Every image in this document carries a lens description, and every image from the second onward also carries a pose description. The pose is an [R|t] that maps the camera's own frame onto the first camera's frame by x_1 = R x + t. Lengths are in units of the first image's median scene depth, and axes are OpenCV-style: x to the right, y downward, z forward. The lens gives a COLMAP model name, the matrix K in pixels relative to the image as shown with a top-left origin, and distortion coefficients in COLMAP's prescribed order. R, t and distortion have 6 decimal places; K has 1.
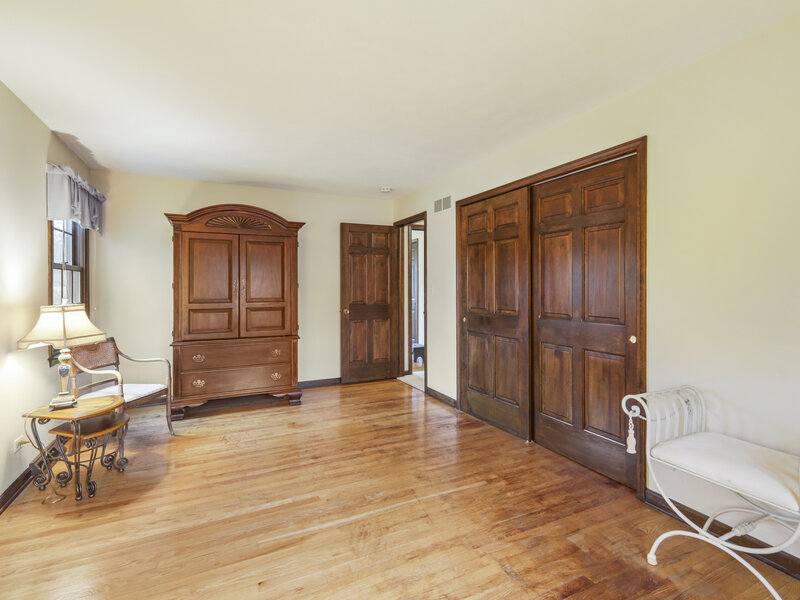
lens RADIAL K [[392.4, 0, 397.2], [0, 392.4, 300.8], [0, 0, 1]] dist [0.003890, 0.000099]
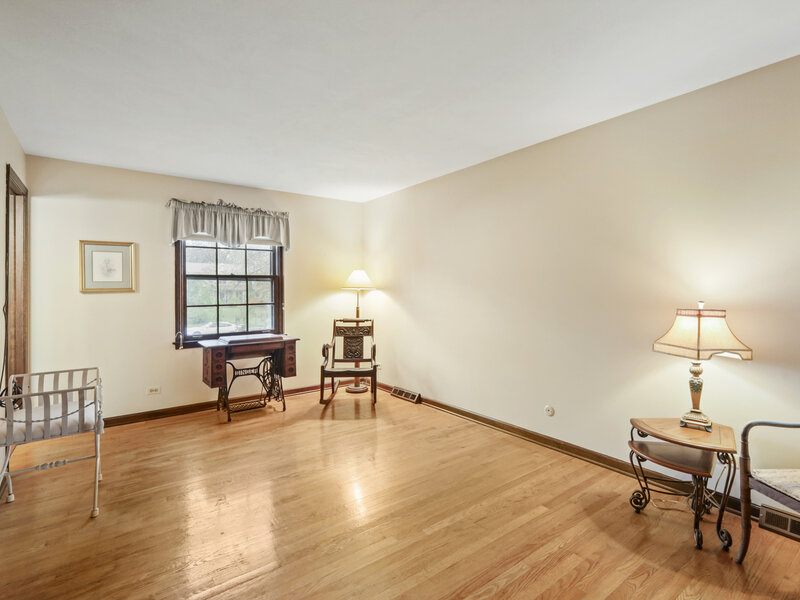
lens RADIAL K [[392.4, 0, 397.2], [0, 392.4, 300.8], [0, 0, 1]] dist [0.003890, 0.000099]
pose [[-0.982093, 0.013113, -0.187942, -0.049702], [0.004536, 0.998931, 0.045995, -0.051108], [0.188344, 0.044319, -0.981103, 1.850311]]
